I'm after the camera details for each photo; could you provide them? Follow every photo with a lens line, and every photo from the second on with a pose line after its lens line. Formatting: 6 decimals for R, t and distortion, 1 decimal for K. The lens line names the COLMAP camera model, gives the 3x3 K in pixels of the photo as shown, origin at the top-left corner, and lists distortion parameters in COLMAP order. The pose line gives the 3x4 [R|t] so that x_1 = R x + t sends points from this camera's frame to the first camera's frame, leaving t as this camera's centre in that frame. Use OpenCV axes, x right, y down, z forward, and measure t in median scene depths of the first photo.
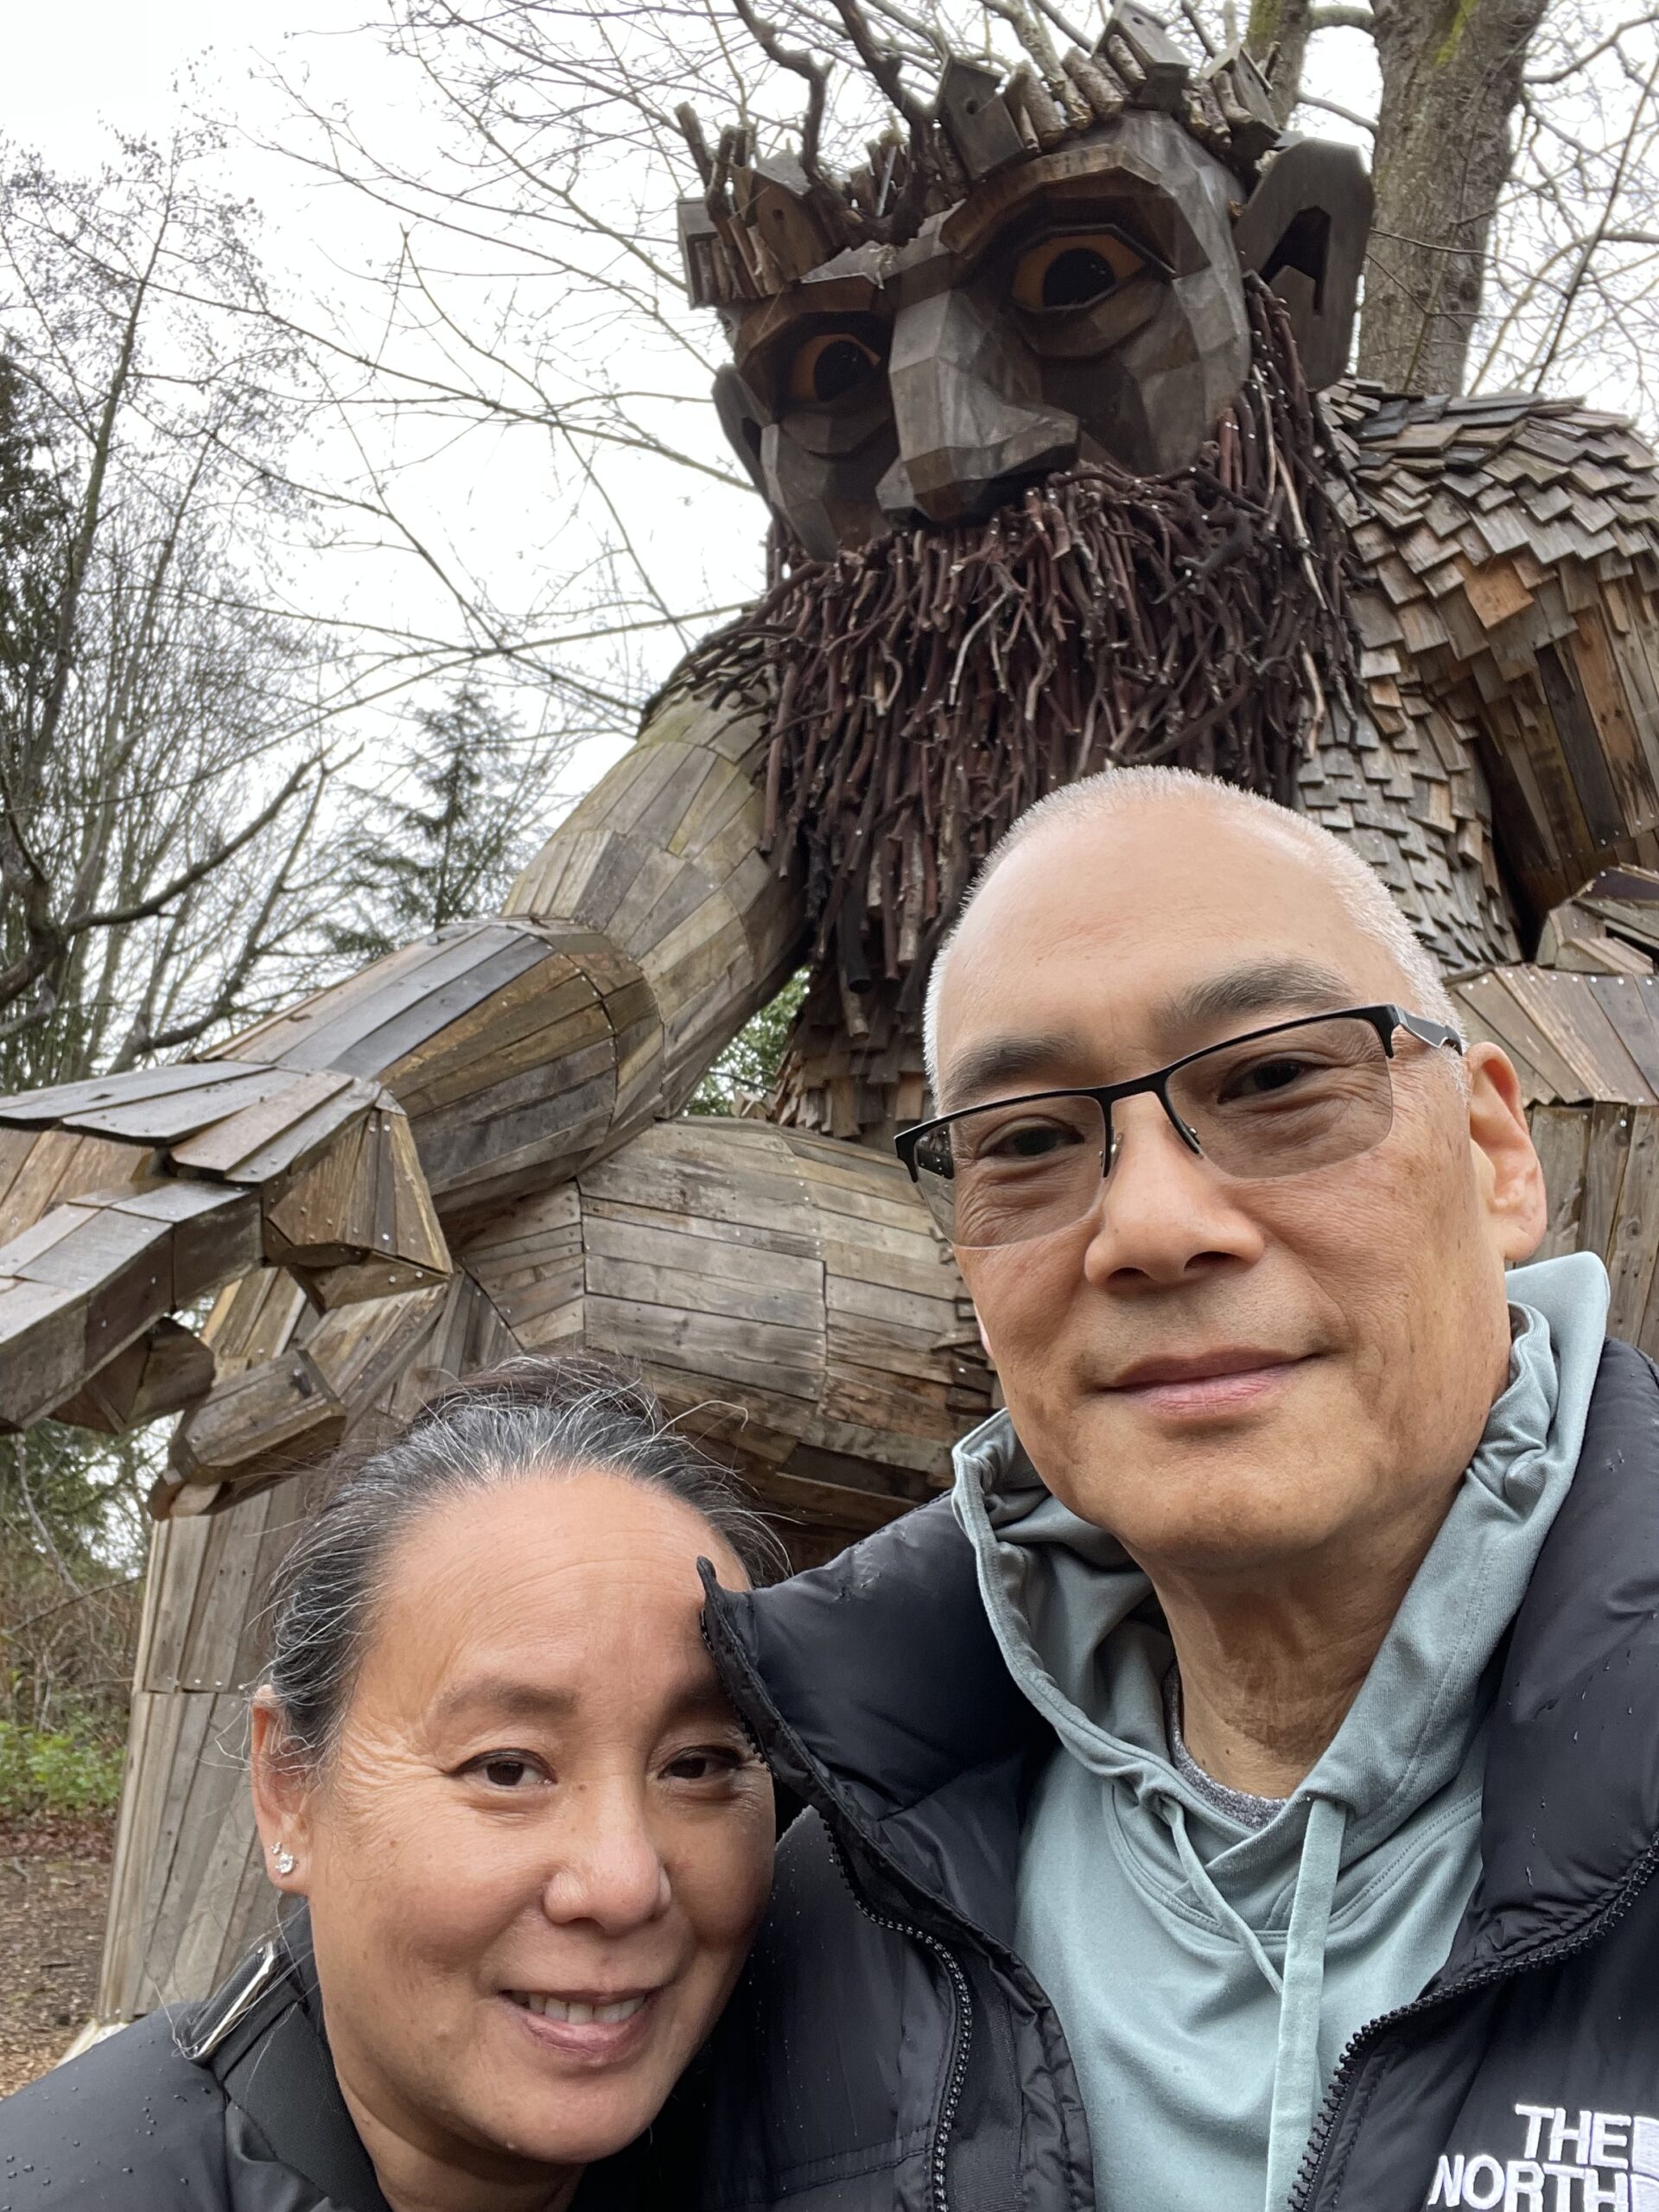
lens RADIAL K [[1973.8, 0, 829.5], [0, 1973.8, 1106.0], [0, 0, 1]] dist [0.062794, -0.001565]
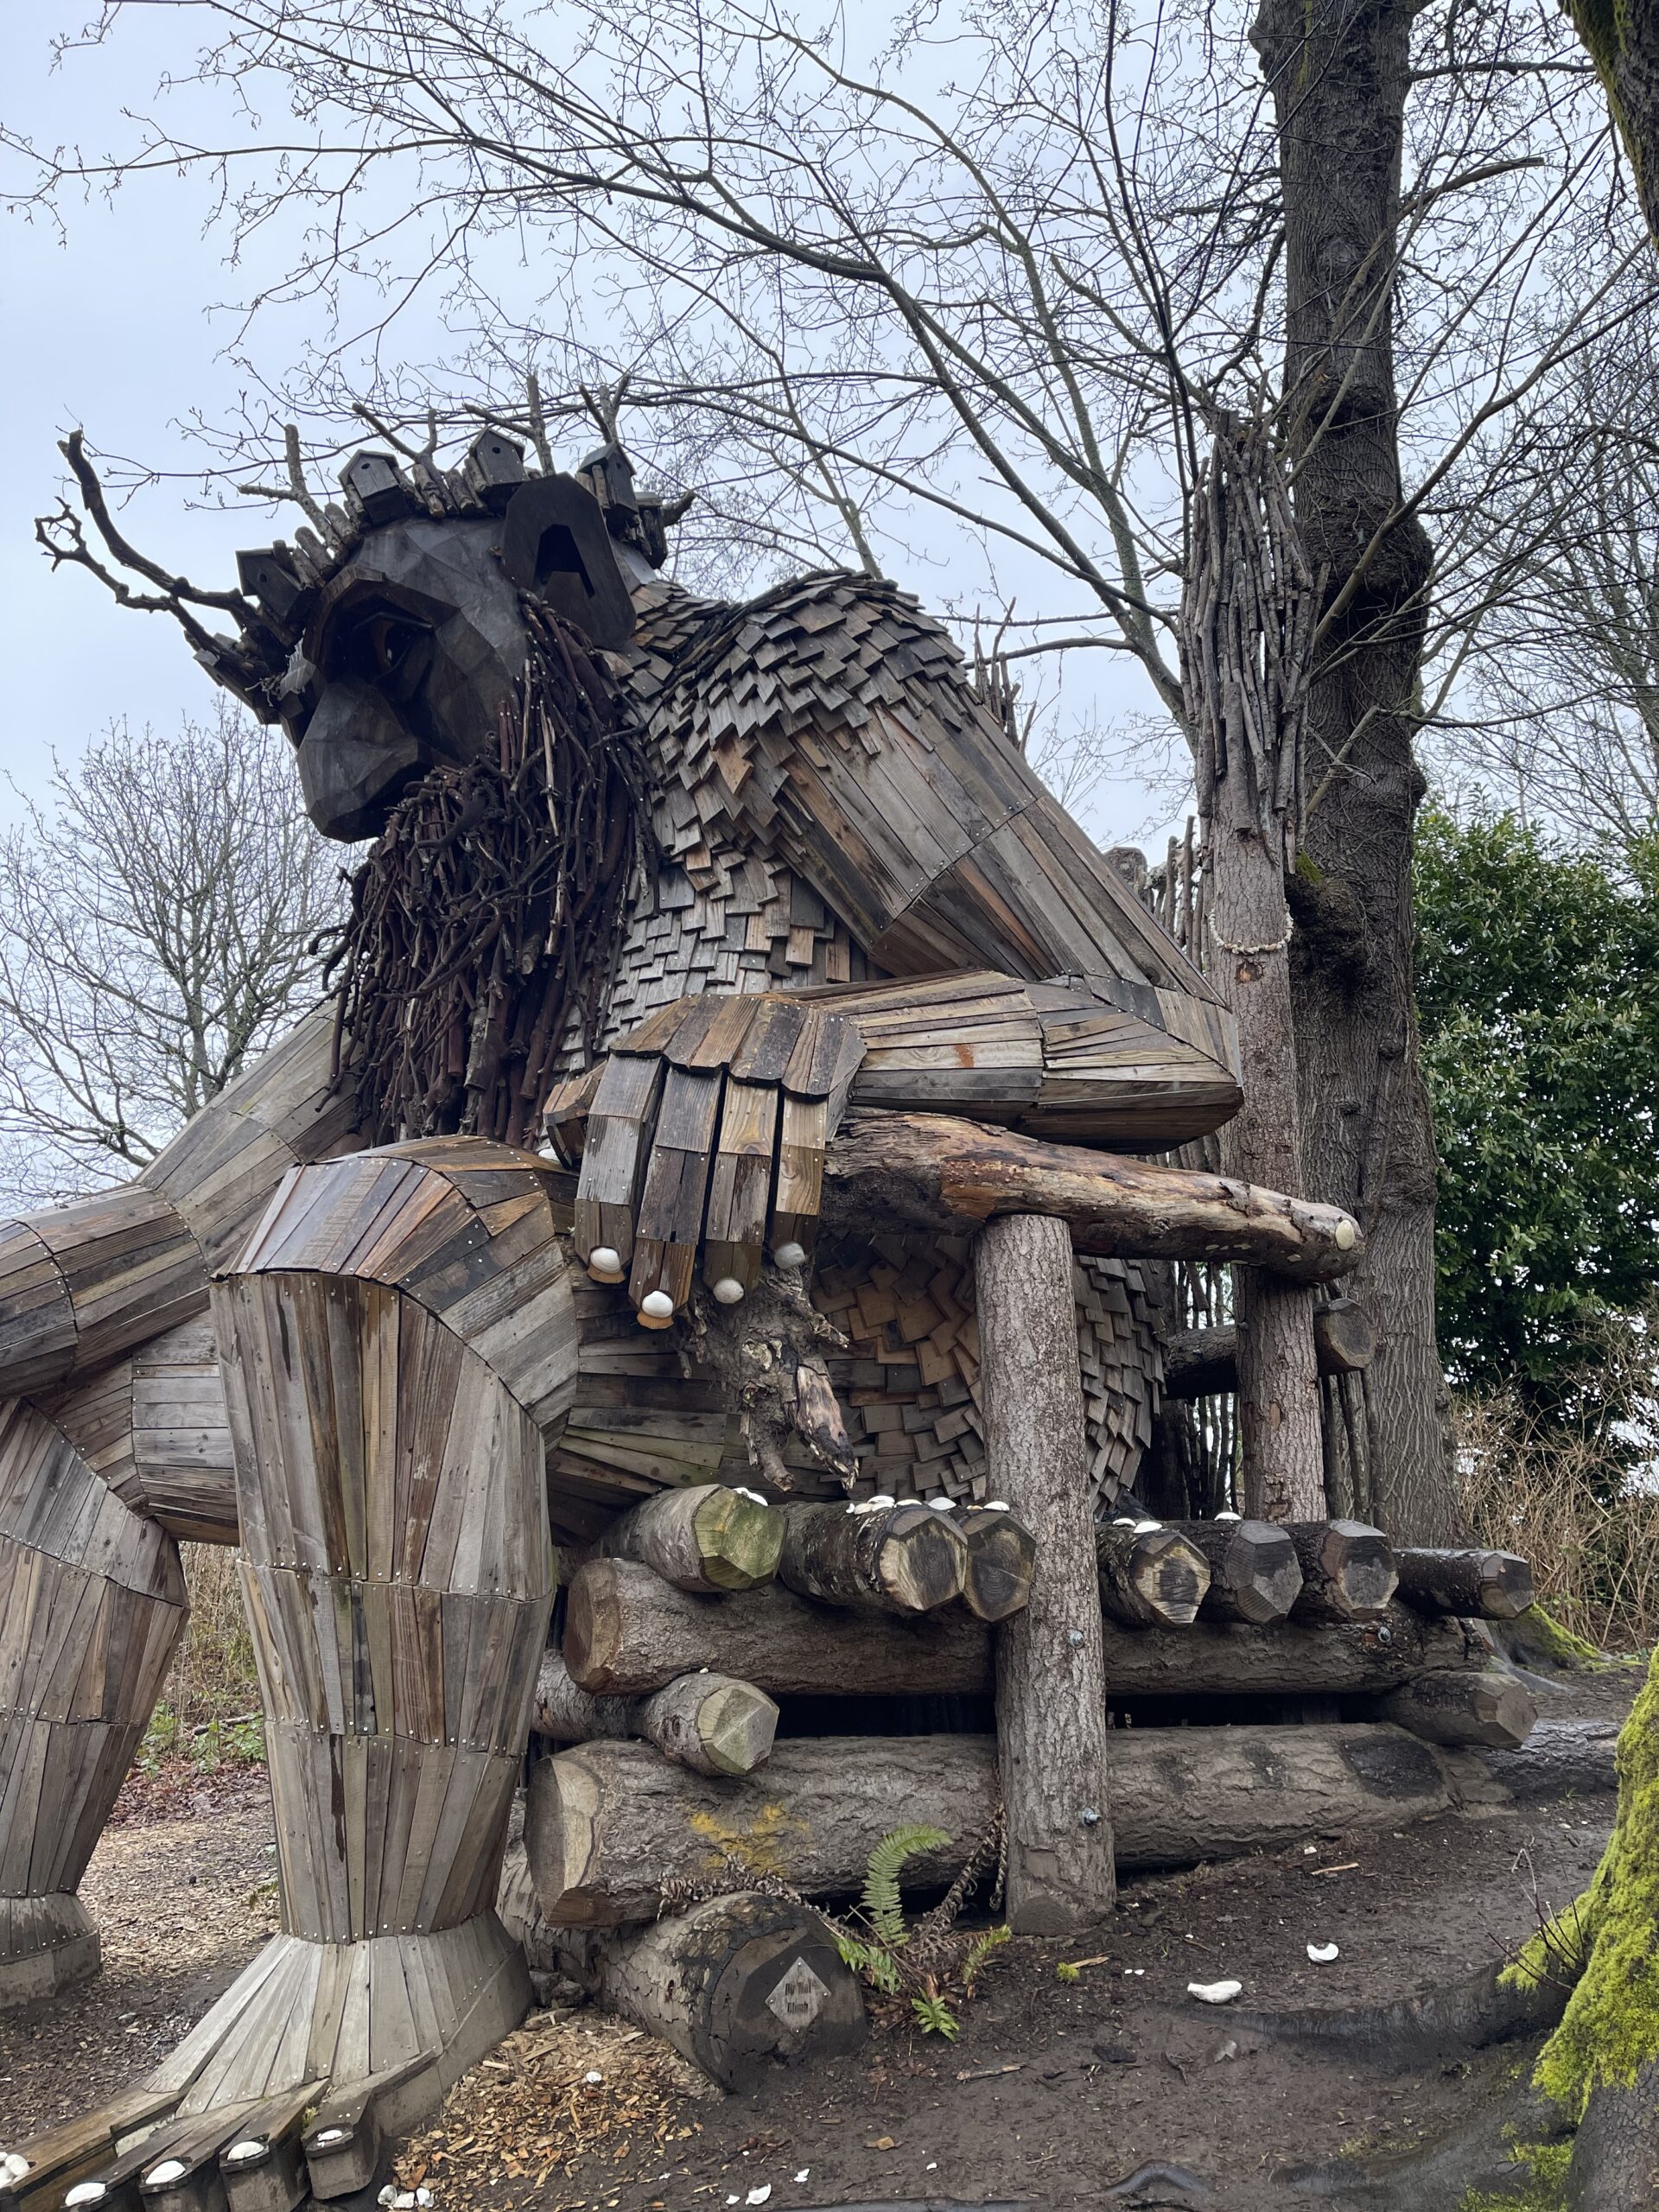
lens RADIAL K [[1646.1, 0, 833.3], [0, 1646.1, 1122.4], [0, 0, 1]] dist [0.085689, -0.125918]
pose [[0.863589, -0.201974, -0.461974, 0.831584], [0.211030, 0.976935, -0.032627, 0.012767], [0.457908, -0.069314, 0.886293, 0.082481]]
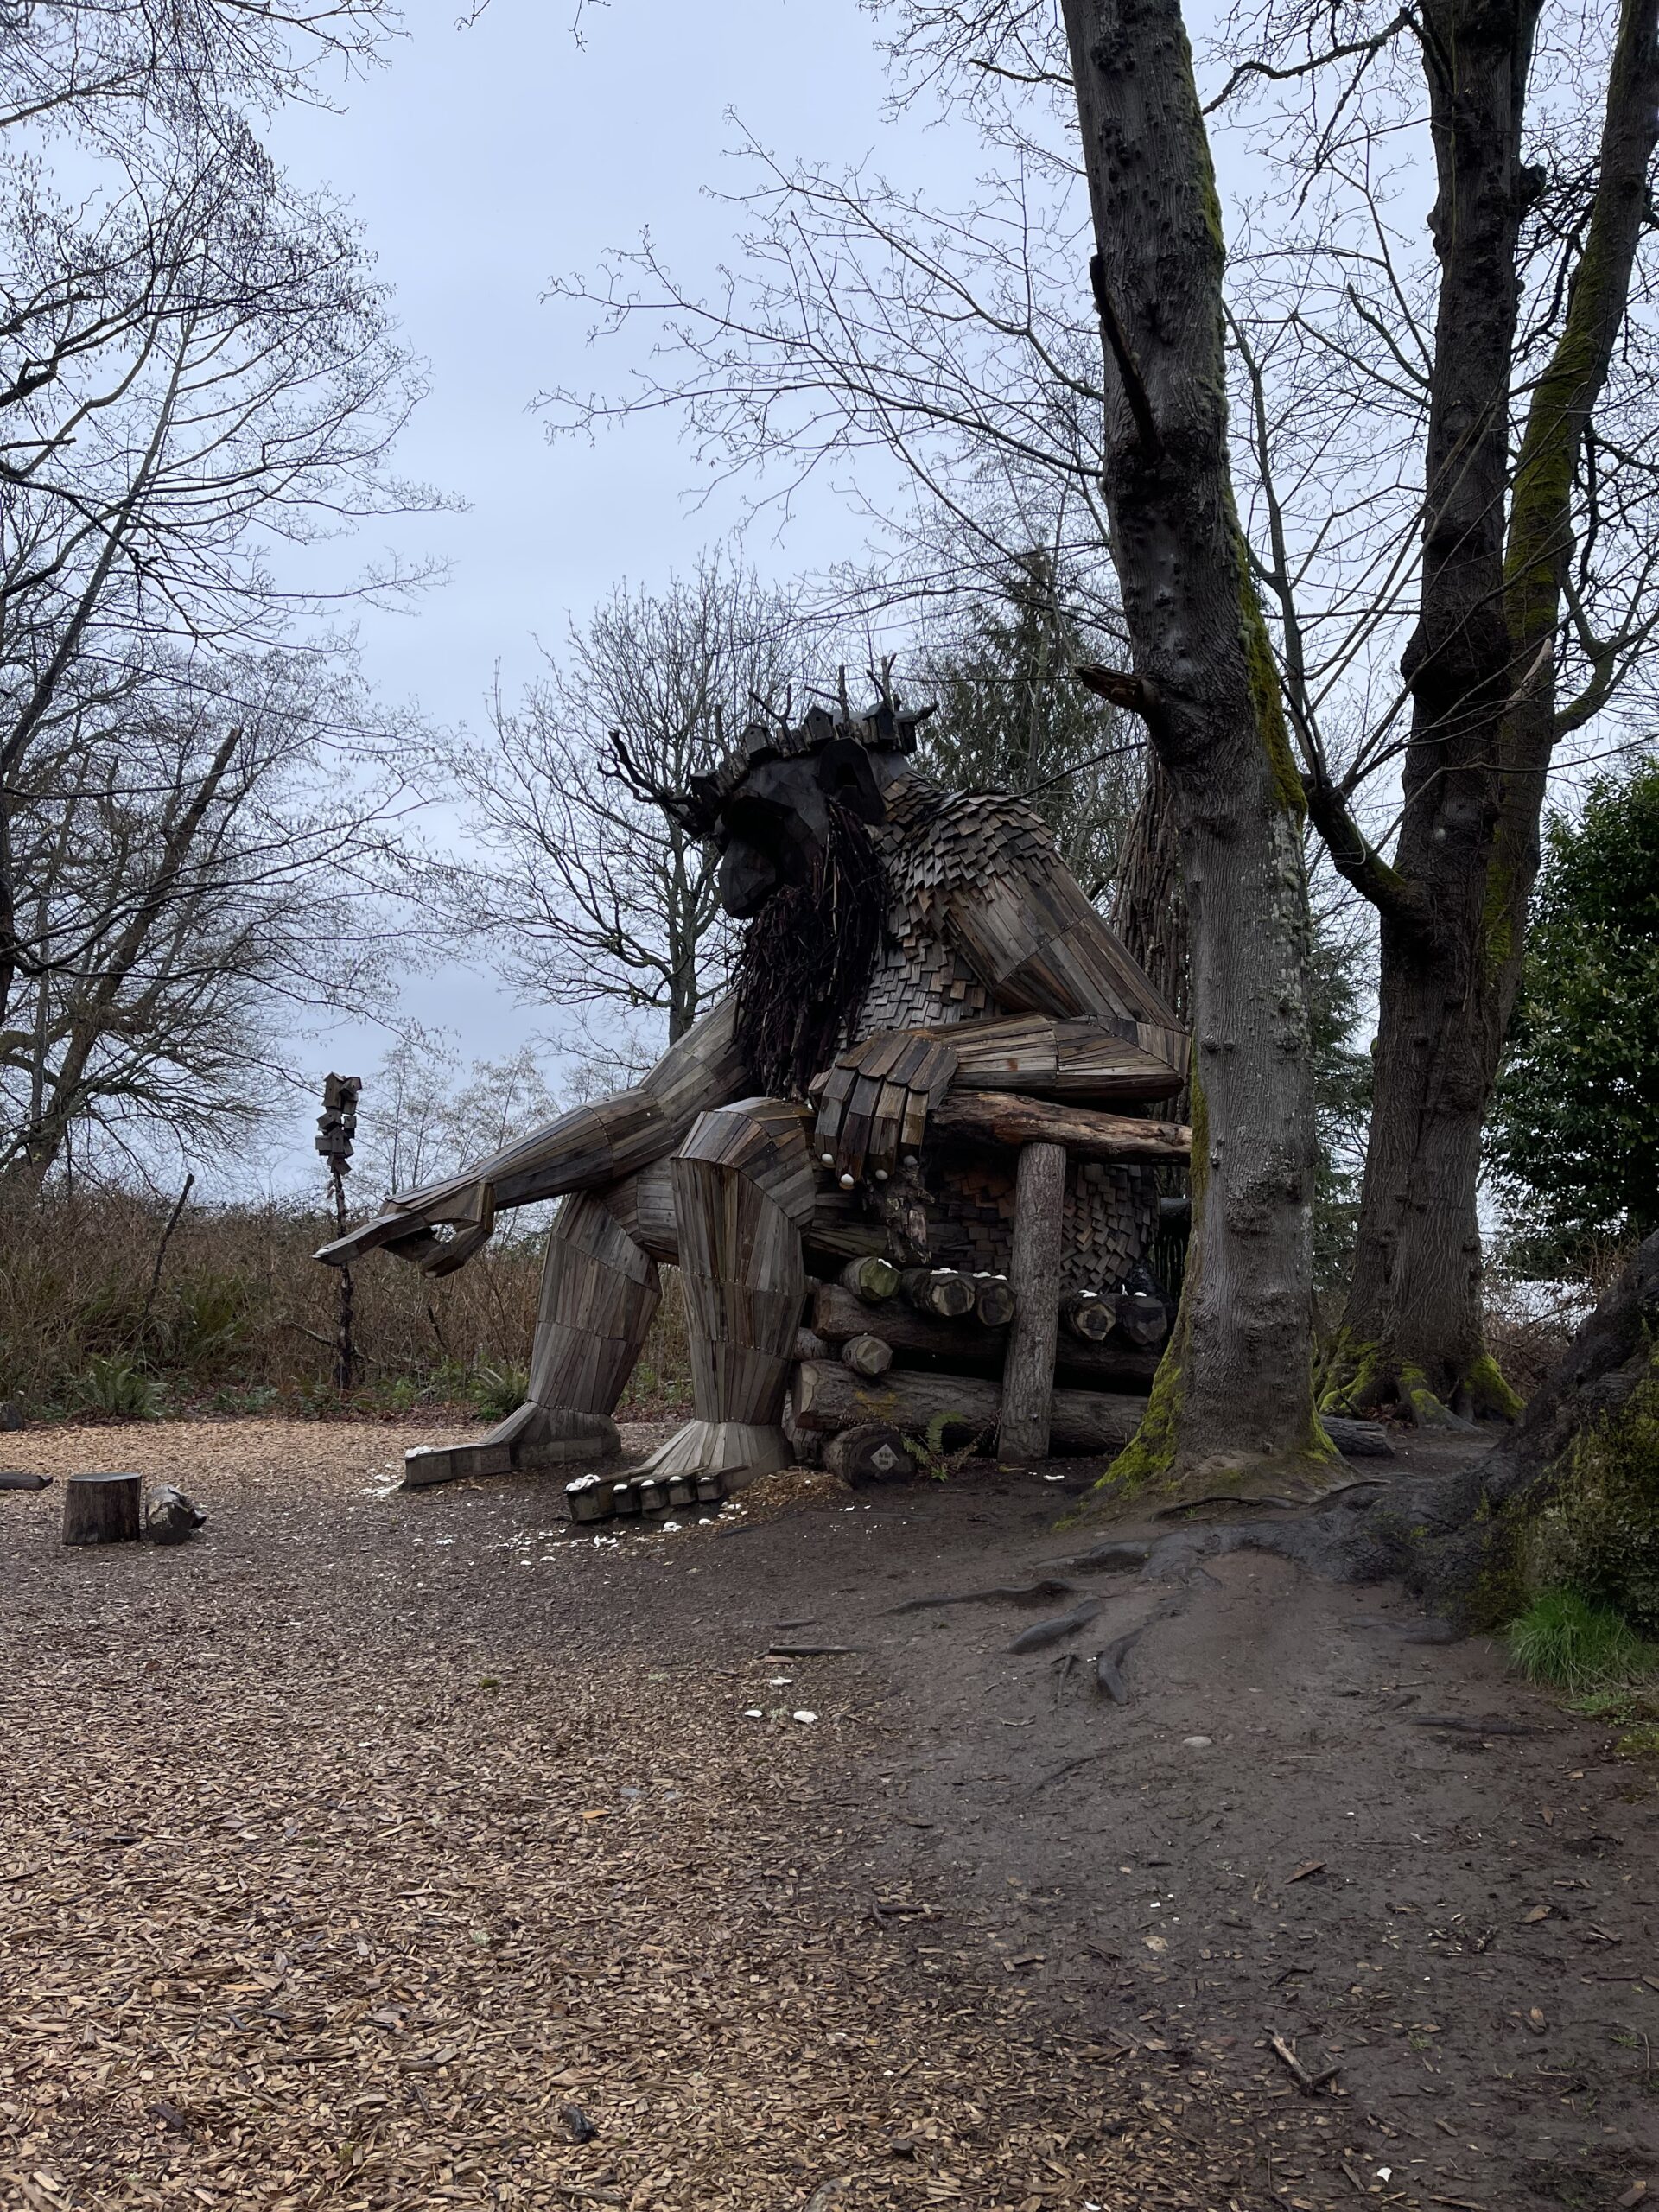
lens RADIAL K [[1646.1, 0, 833.3], [0, 1646.1, 1122.4], [0, 0, 1]] dist [0.085689, -0.125918]
pose [[0.712101, -0.086935, -0.696674, 1.665100], [0.167425, 0.984703, 0.048255, -0.101697], [0.681822, -0.151003, 0.715763, -0.589943]]
